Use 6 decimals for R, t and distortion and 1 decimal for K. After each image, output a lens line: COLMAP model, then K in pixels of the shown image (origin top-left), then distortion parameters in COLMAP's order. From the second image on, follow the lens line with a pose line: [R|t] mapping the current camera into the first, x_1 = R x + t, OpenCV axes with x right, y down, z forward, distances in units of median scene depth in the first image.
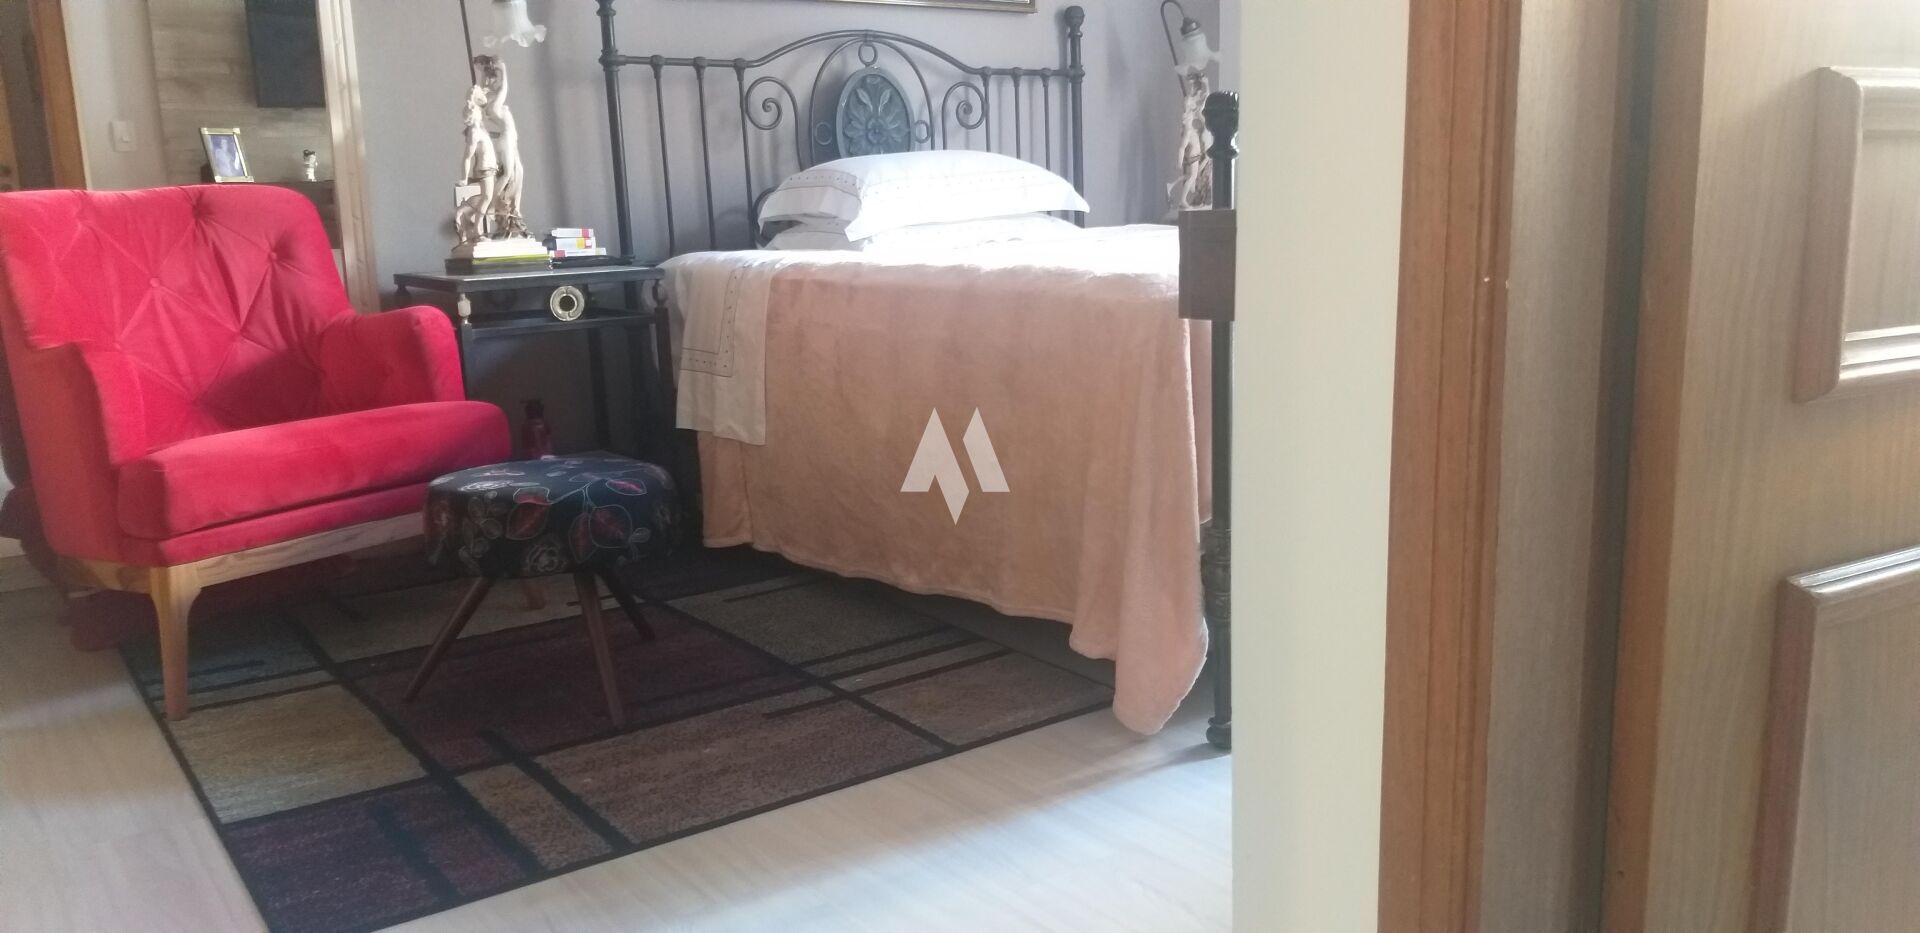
lens RADIAL K [[1487.7, 0, 948.8], [0, 1487.7, 464.6], [0, 0, 1]] dist [0.094386, -0.168458]
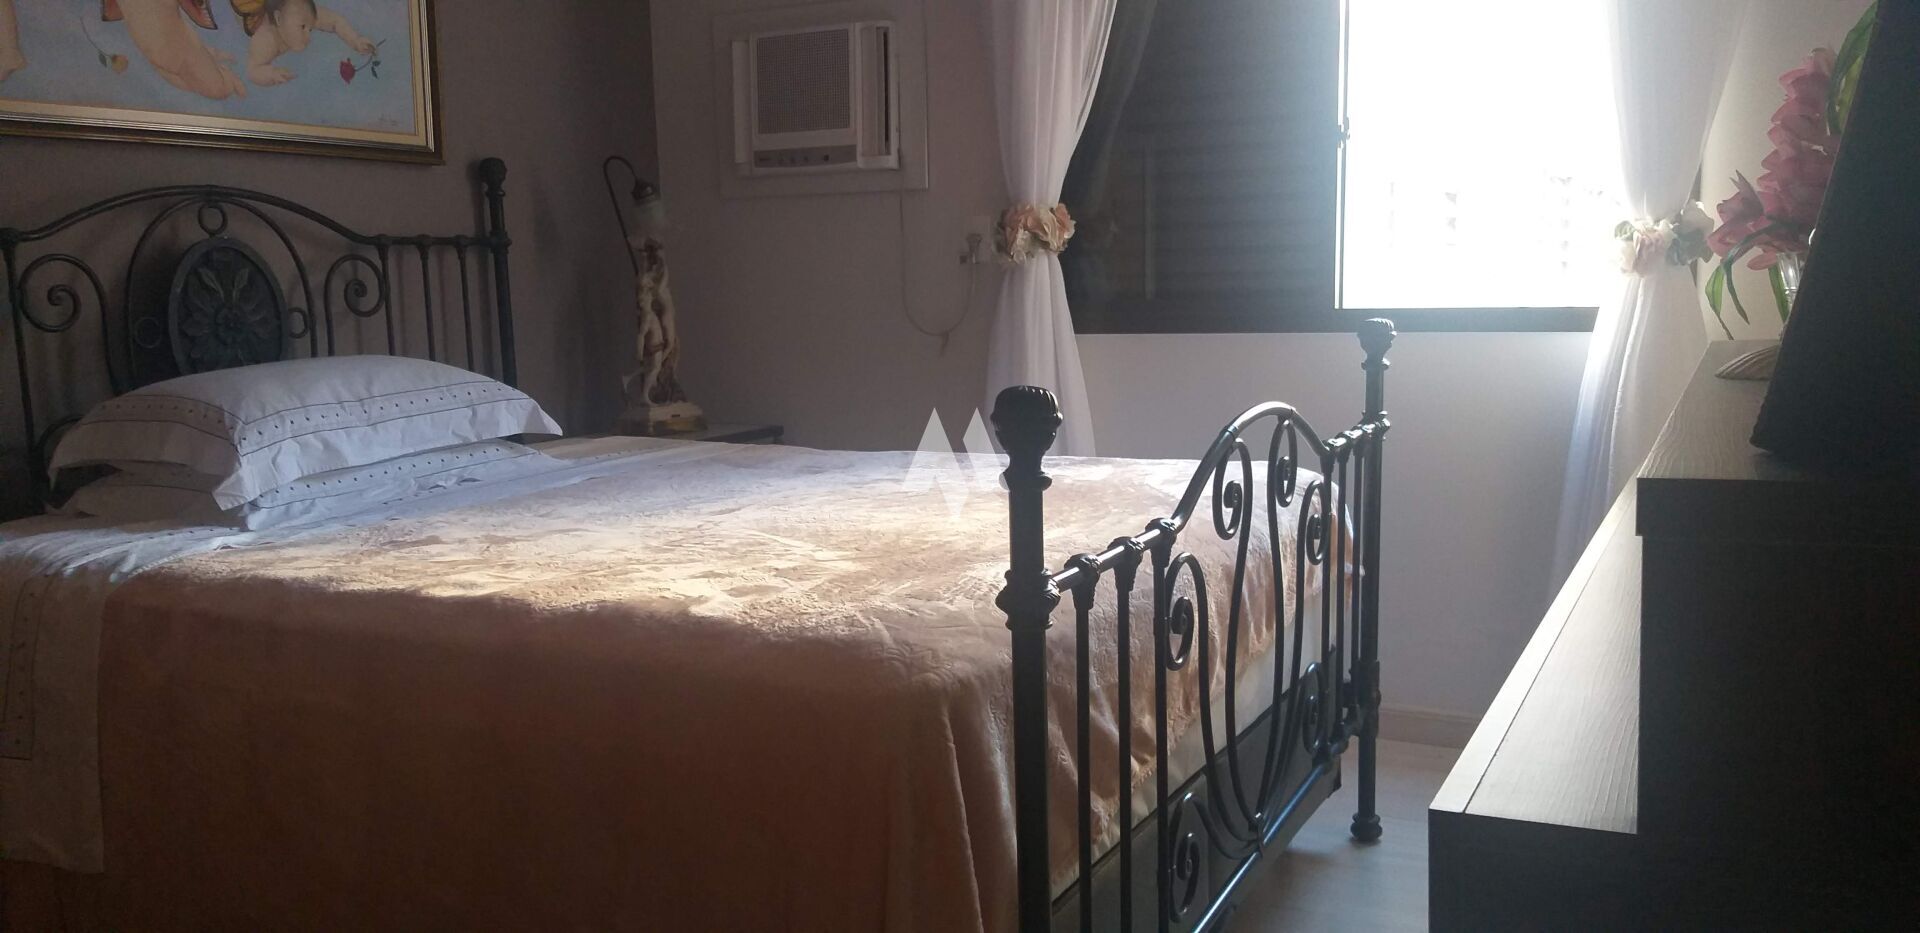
lens RADIAL K [[1487.7, 0, 948.8], [0, 1487.7, 464.6], [0, 0, 1]] dist [0.094386, -0.168458]
pose [[0.896746, -0.050315, 0.439675, -0.060378], [0.082515, 0.995103, -0.054417, -0.092390], [-0.434784, 0.085078, 0.896507, 0.227058]]
